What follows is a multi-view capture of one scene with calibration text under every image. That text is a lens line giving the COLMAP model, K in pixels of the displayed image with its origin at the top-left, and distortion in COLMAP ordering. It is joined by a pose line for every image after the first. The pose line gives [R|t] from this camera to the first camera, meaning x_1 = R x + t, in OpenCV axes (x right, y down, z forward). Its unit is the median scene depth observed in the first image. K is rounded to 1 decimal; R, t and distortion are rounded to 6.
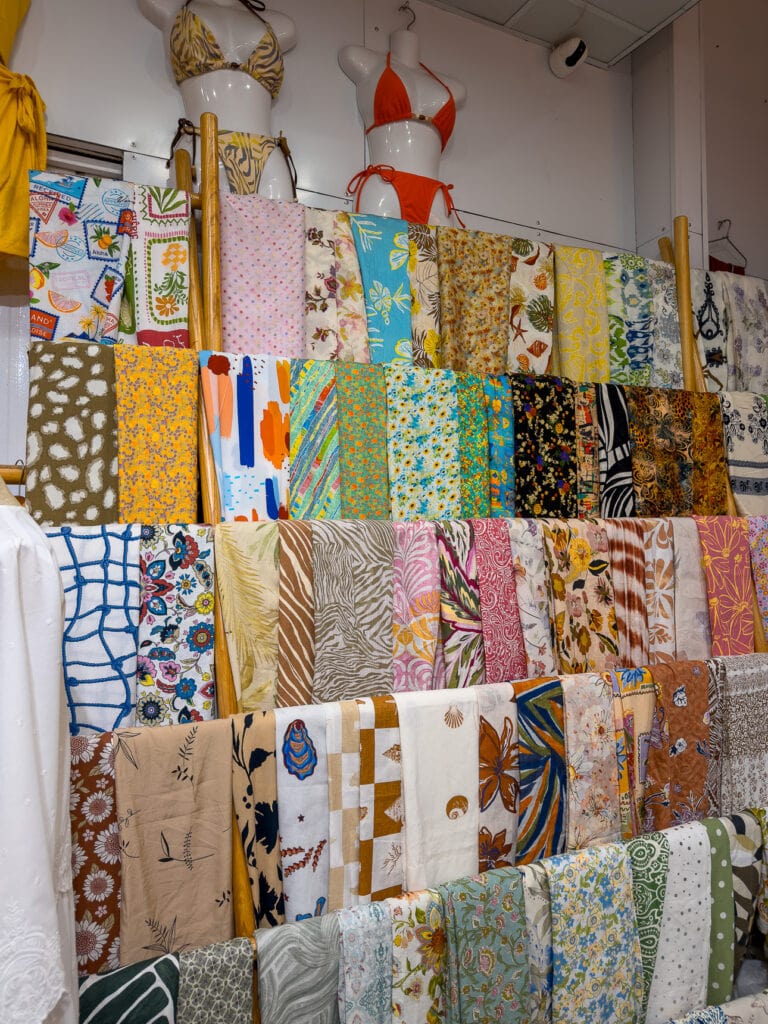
lens RADIAL K [[725.9, 0, 384.0], [0, 725.9, 512.0], [0, 0, 1]] dist [-0.014987, -0.005935]
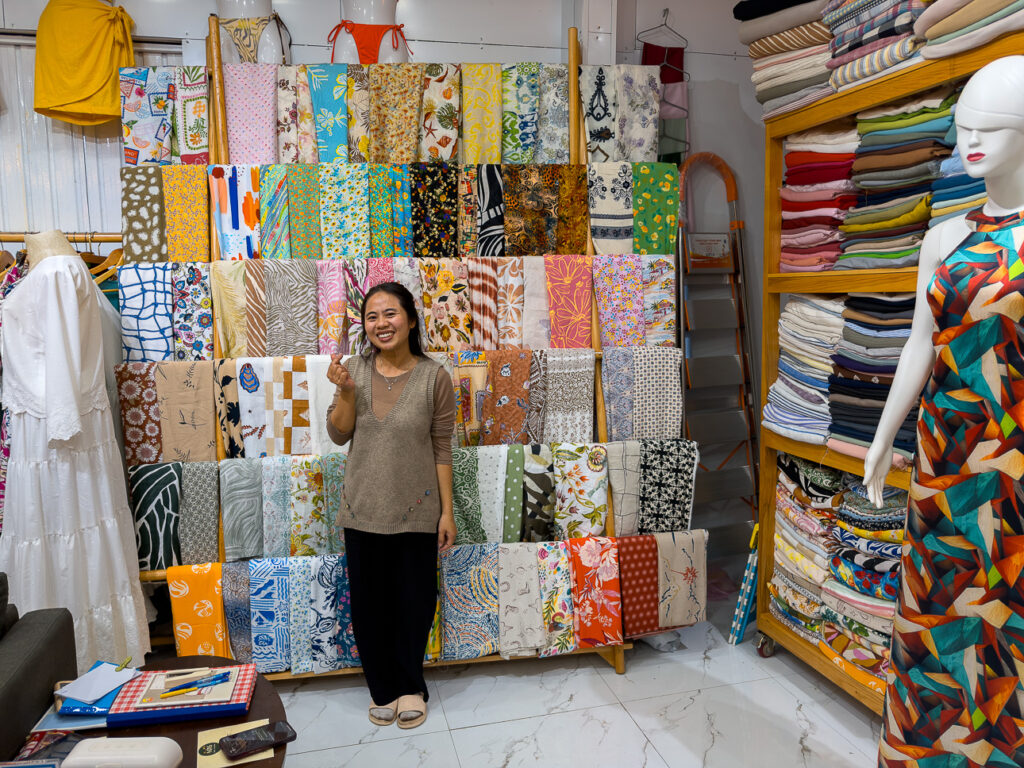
lens RADIAL K [[725.9, 0, 512.0], [0, 725.9, 384.0], [0, 0, 1]] dist [-0.014987, -0.005935]
pose [[0.957935, 0.046392, -0.283209, 0.989184], [0.007943, 0.982183, 0.187757, -0.017673], [0.286874, -0.182109, 0.940500, -0.569400]]
